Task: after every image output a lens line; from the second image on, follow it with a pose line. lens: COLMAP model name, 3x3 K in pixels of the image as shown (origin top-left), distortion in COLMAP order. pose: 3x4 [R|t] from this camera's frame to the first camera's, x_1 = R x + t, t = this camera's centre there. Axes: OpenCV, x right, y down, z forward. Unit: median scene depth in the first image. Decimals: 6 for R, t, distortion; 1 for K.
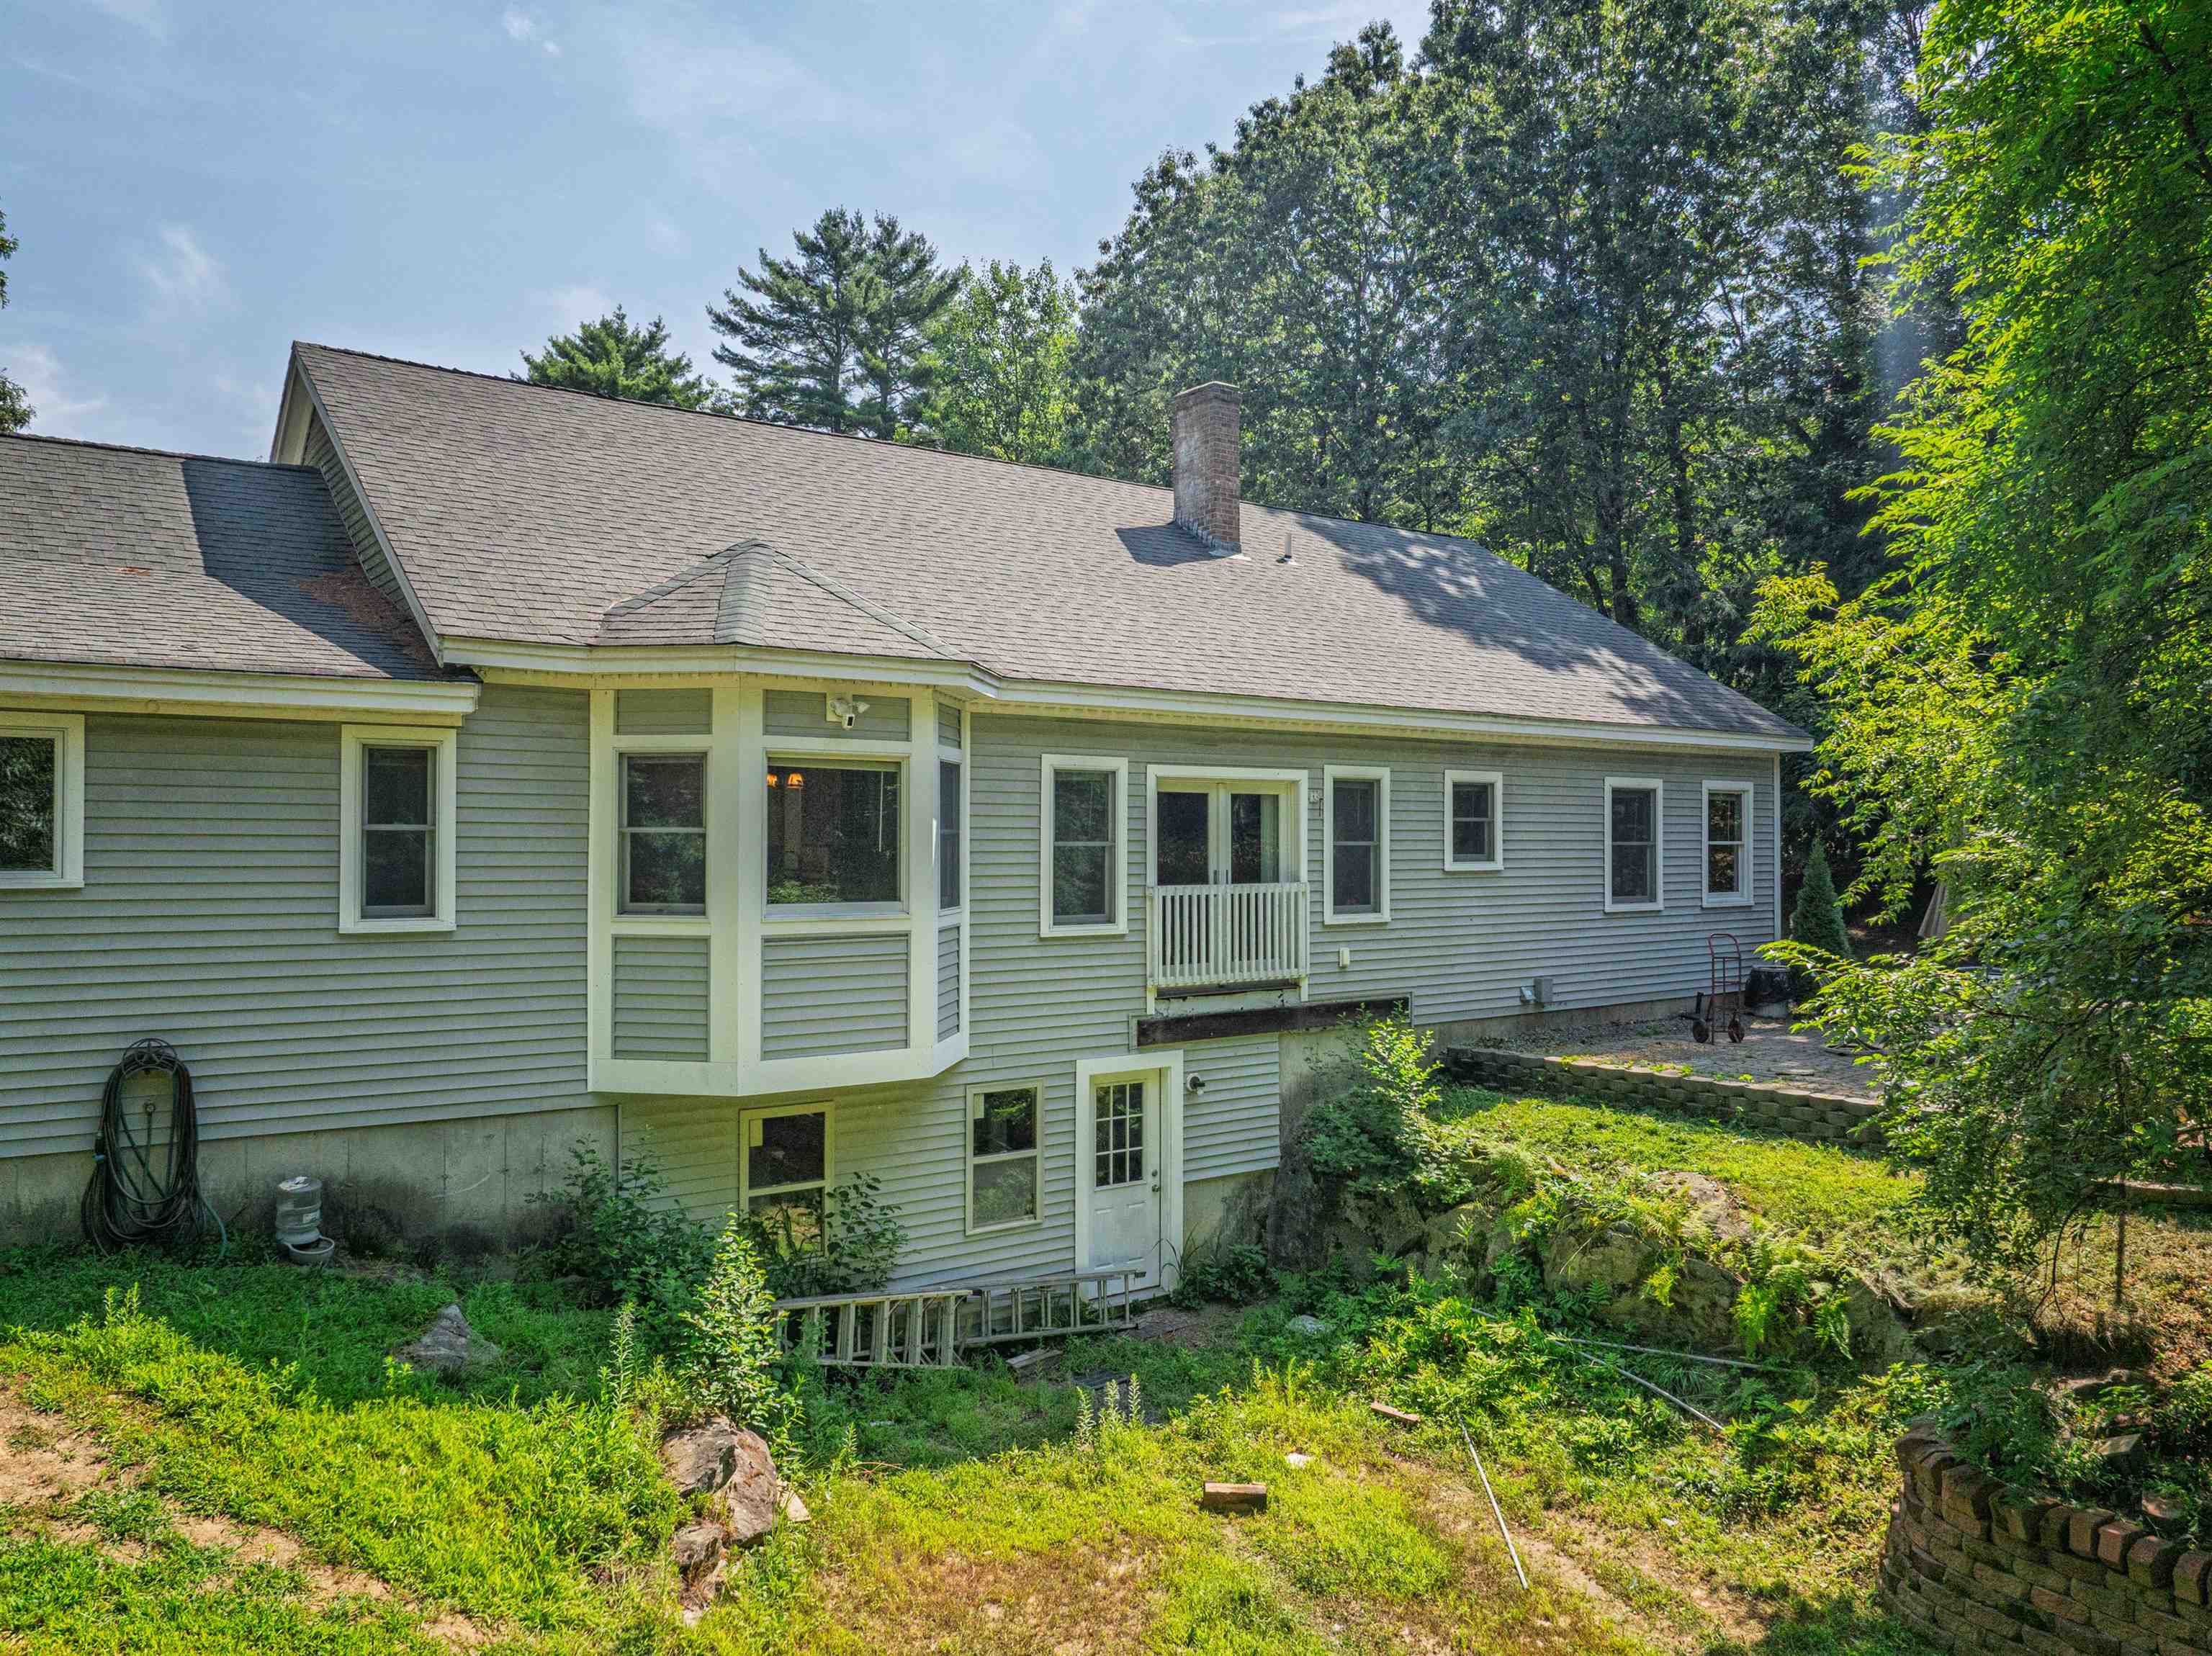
lens RADIAL K [[1552.4, 0, 1106.0], [0, 1552.4, 828.0], [0, 0, 1]] dist [-0.011100, -0.042665]
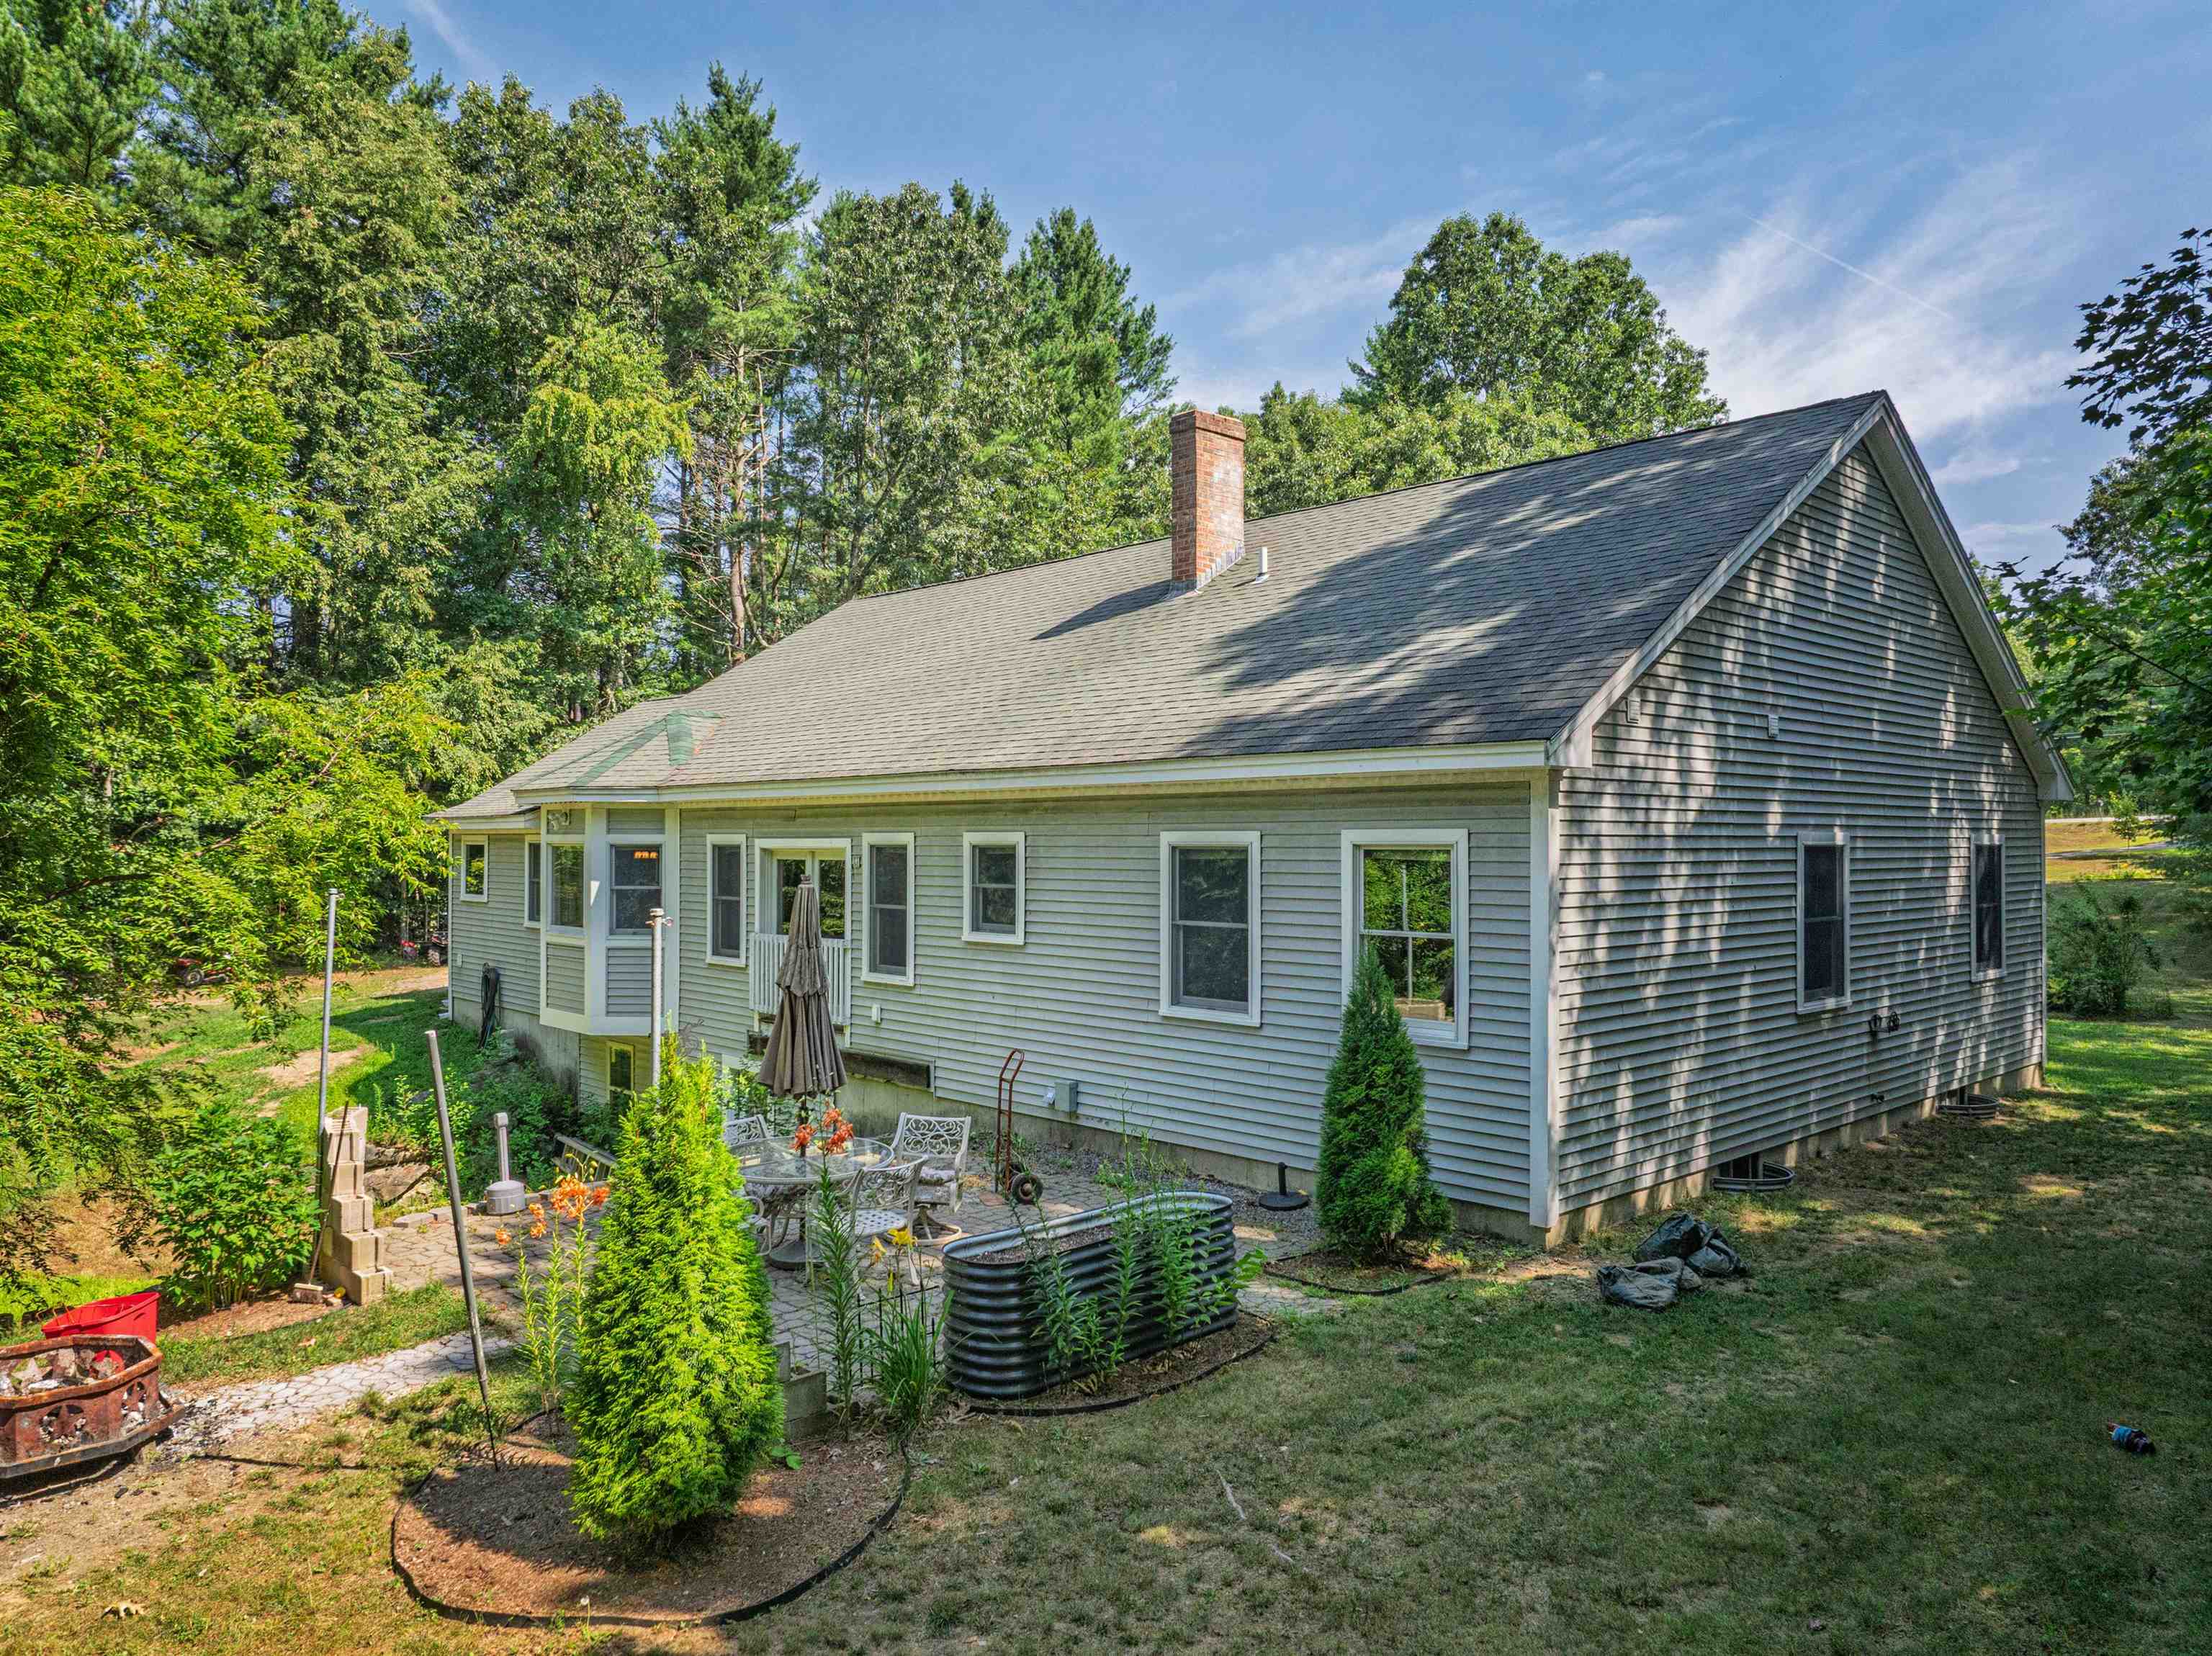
lens RADIAL K [[1552.4, 0, 1106.0], [0, 1552.4, 828.0], [0, 0, 1]] dist [-0.011100, -0.042665]
pose [[0.121773, -0.015784, -0.992433, 1.242228], [-0.001145, 0.999871, -0.016043, -0.026846], [0.992557, 0.003090, 0.121739, 1.040118]]
